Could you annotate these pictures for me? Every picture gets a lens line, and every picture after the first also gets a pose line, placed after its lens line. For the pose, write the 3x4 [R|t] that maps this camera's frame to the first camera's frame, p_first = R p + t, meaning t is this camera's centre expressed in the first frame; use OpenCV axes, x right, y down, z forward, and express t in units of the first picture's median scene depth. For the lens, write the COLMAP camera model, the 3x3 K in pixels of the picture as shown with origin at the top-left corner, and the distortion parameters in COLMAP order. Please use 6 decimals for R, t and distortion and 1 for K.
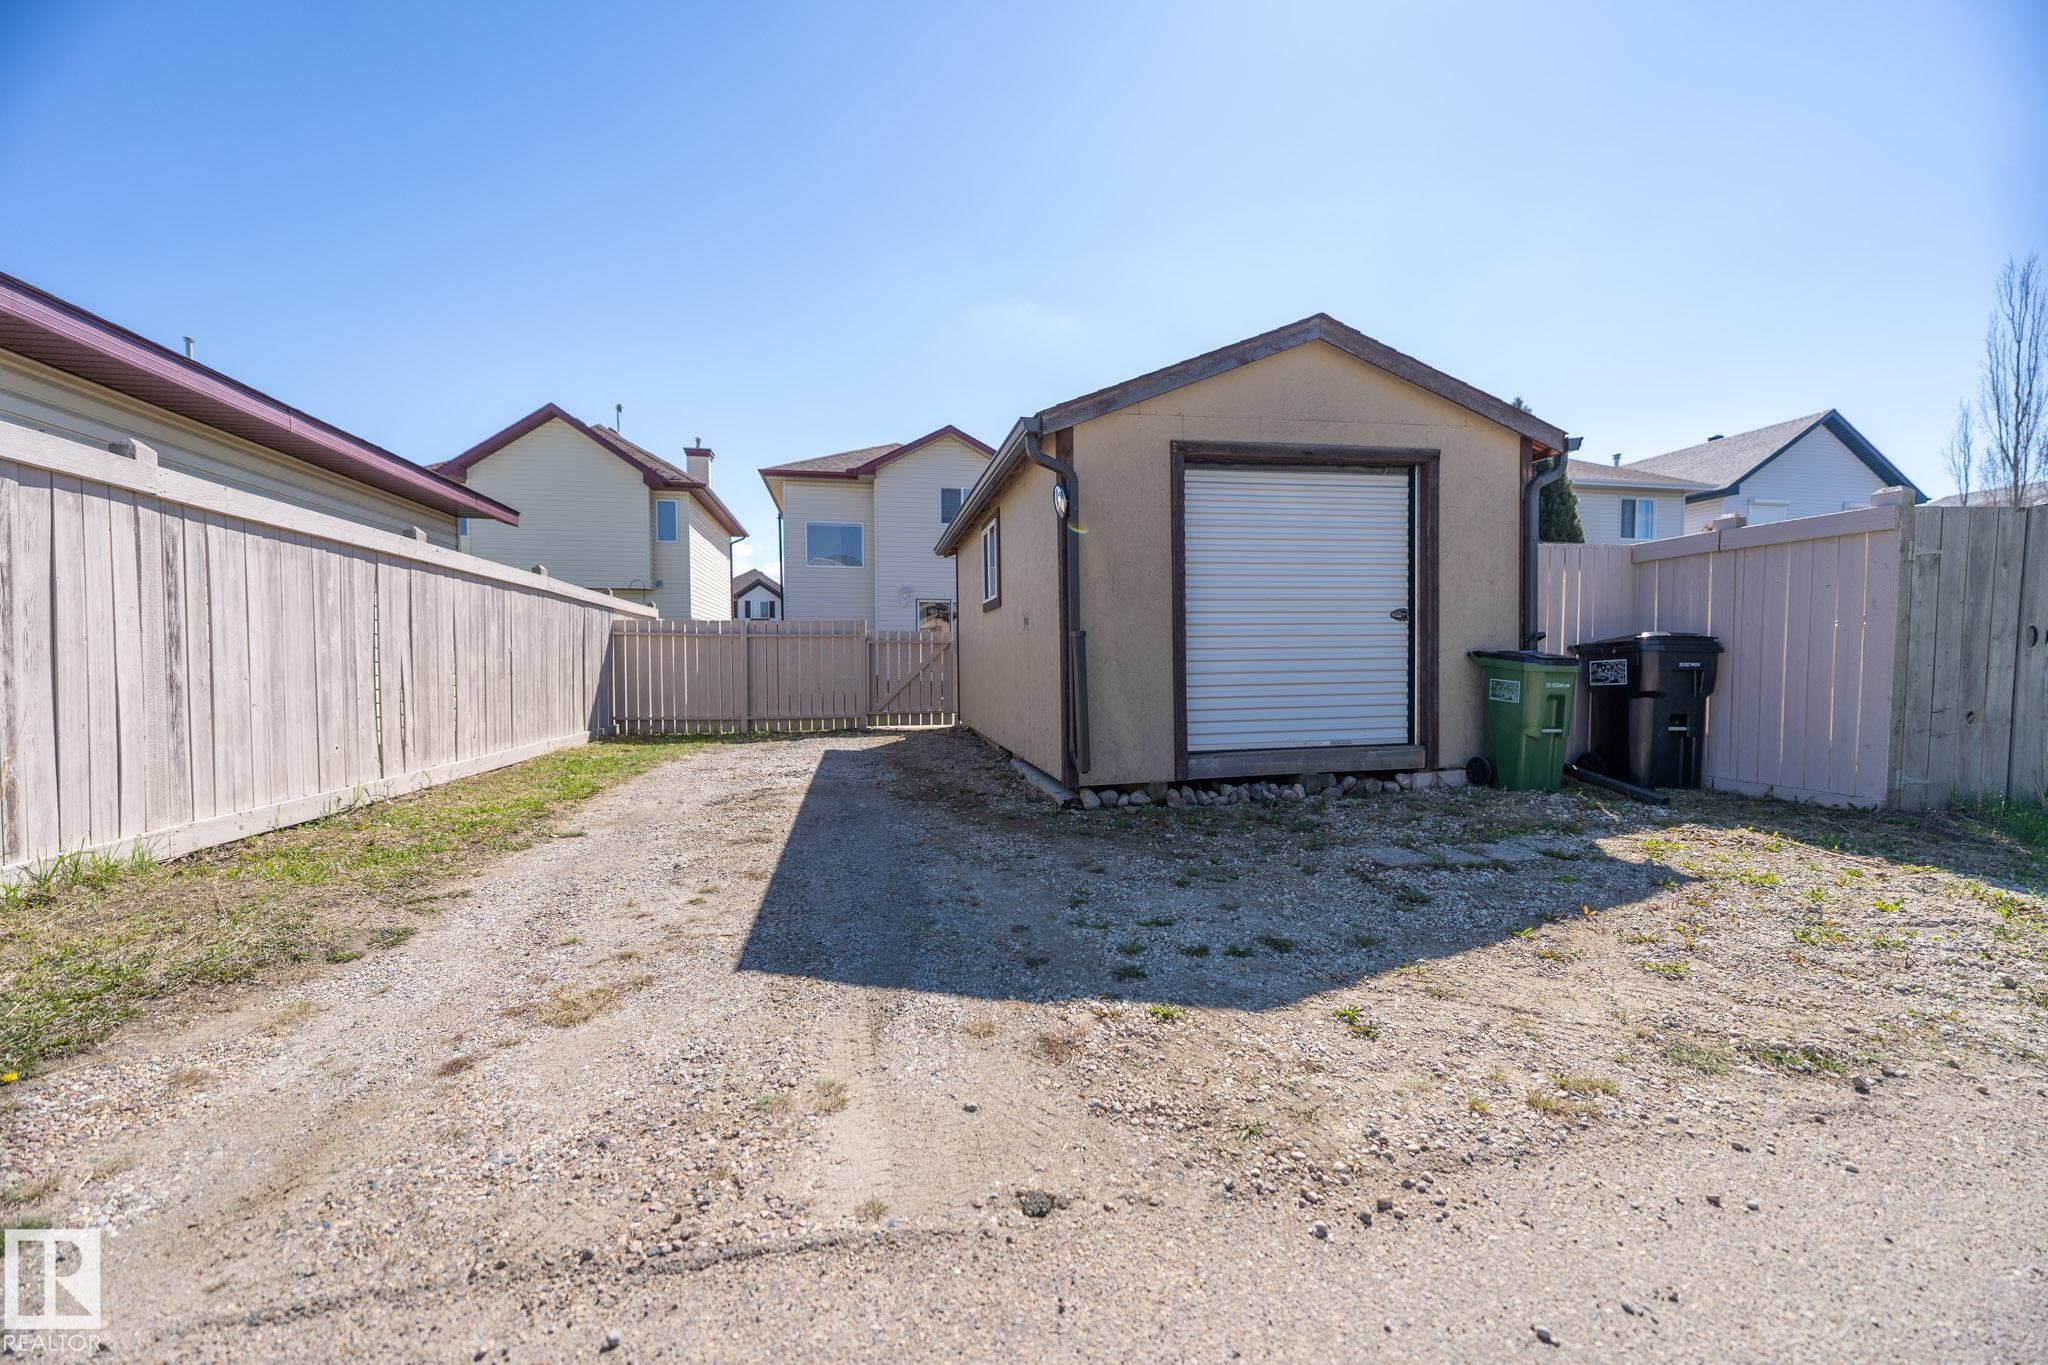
lens RADIAL K [[826.0, 0, 1012.6], [0, 826.0, 690.8], [0, 0, 1]] dist [-0.000166, -0.000721]
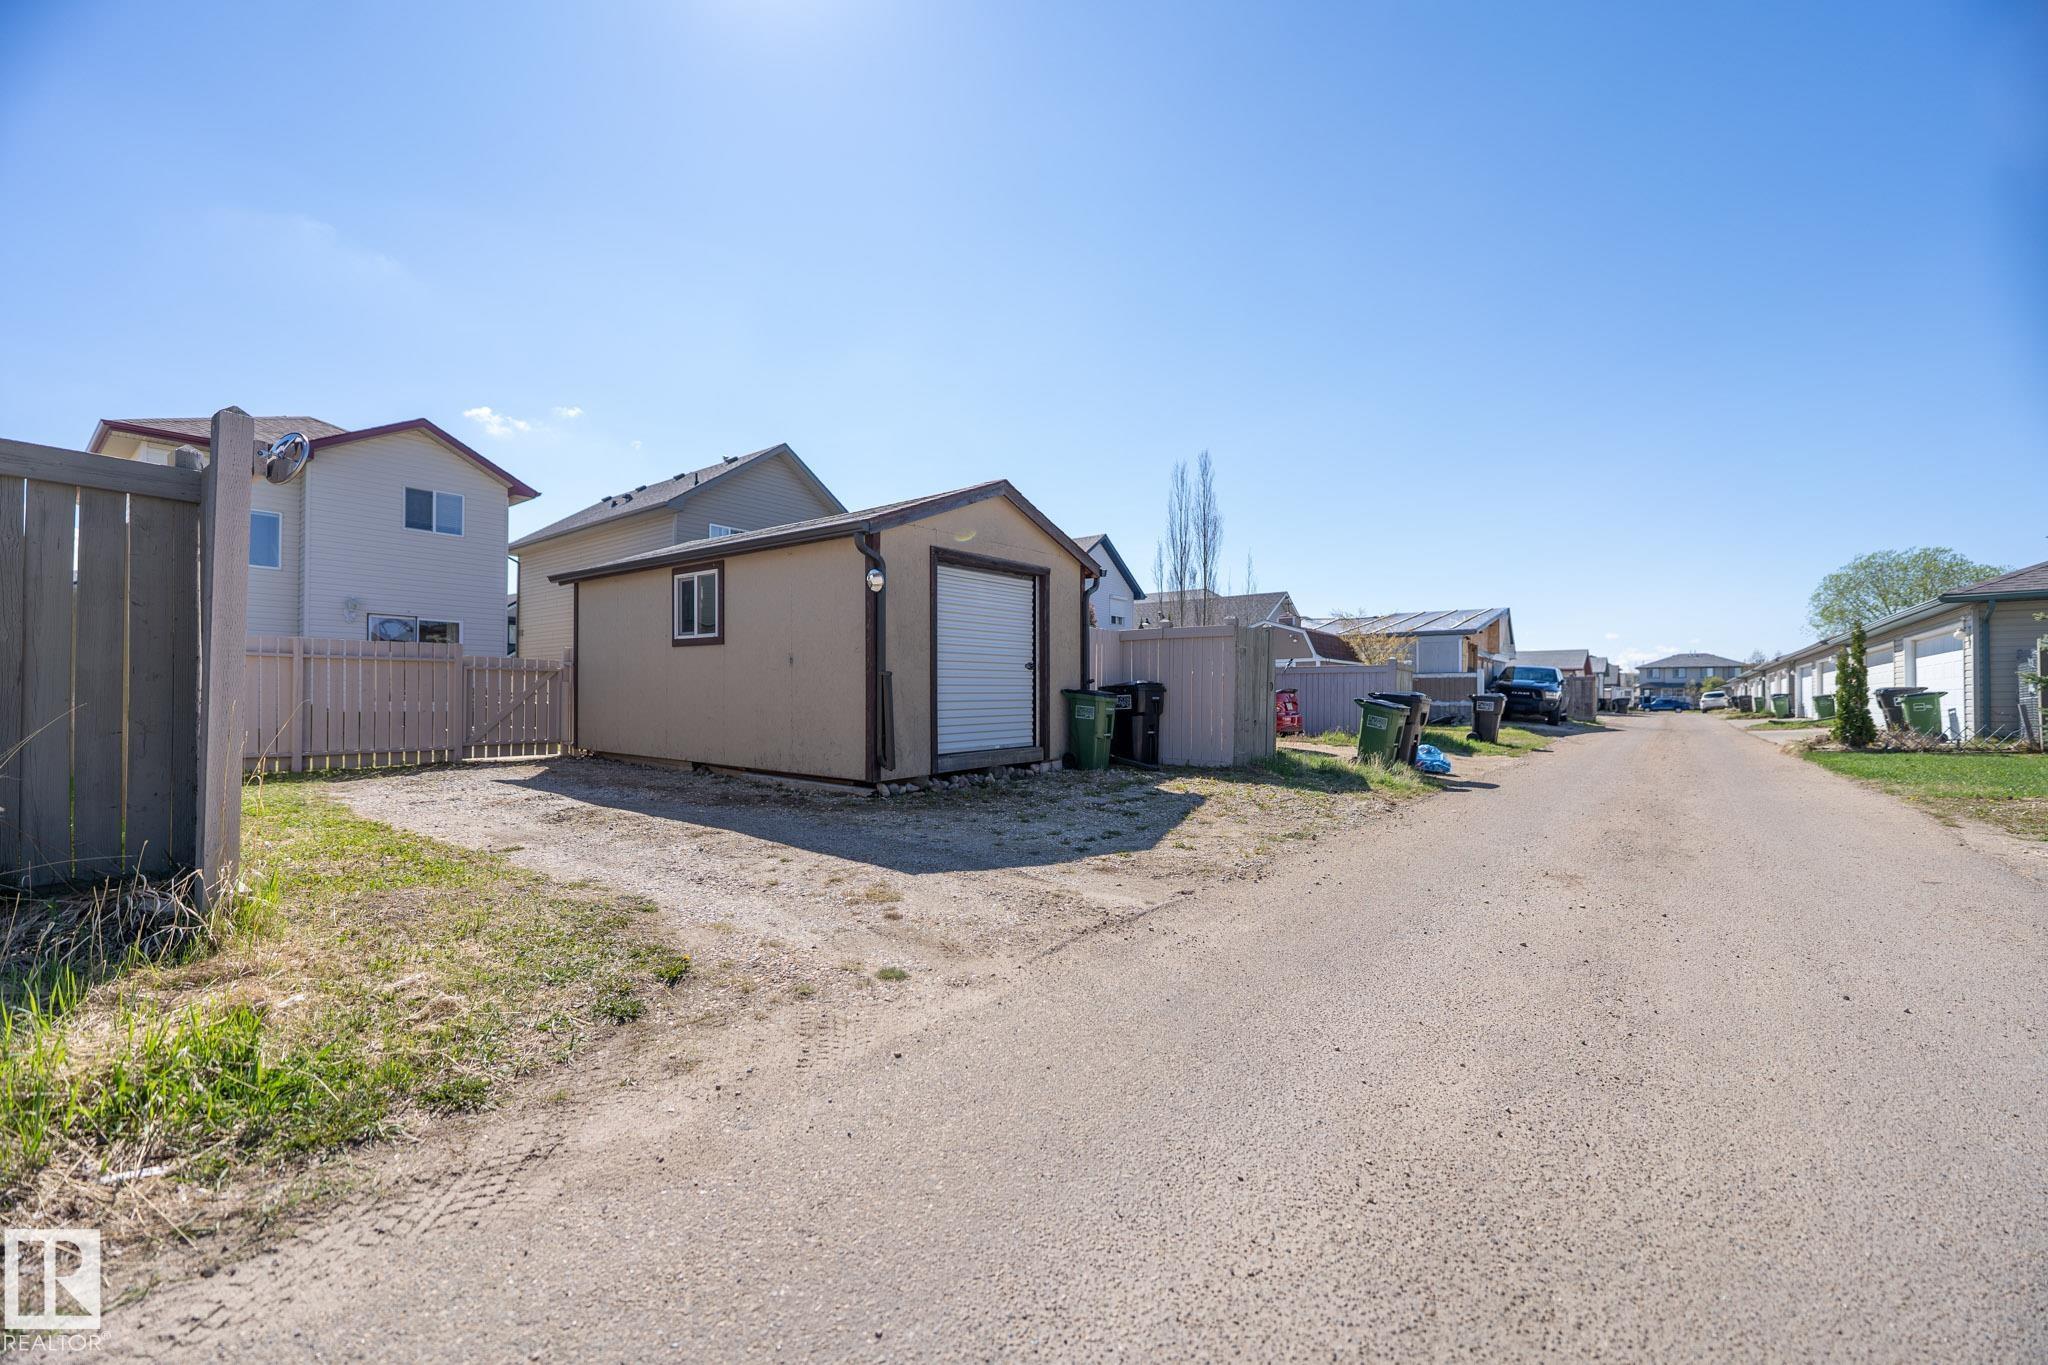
lens RADIAL K [[826.0, 0, 1012.6], [0, 826.0, 690.8], [0, 0, 1]] dist [-0.000166, -0.000721]
pose [[0.756585, 0.013491, 0.653756, -0.632916], [0.011448, 0.999361, -0.033871, 0.011289], [-0.653795, 0.033110, 0.755947, -0.204987]]
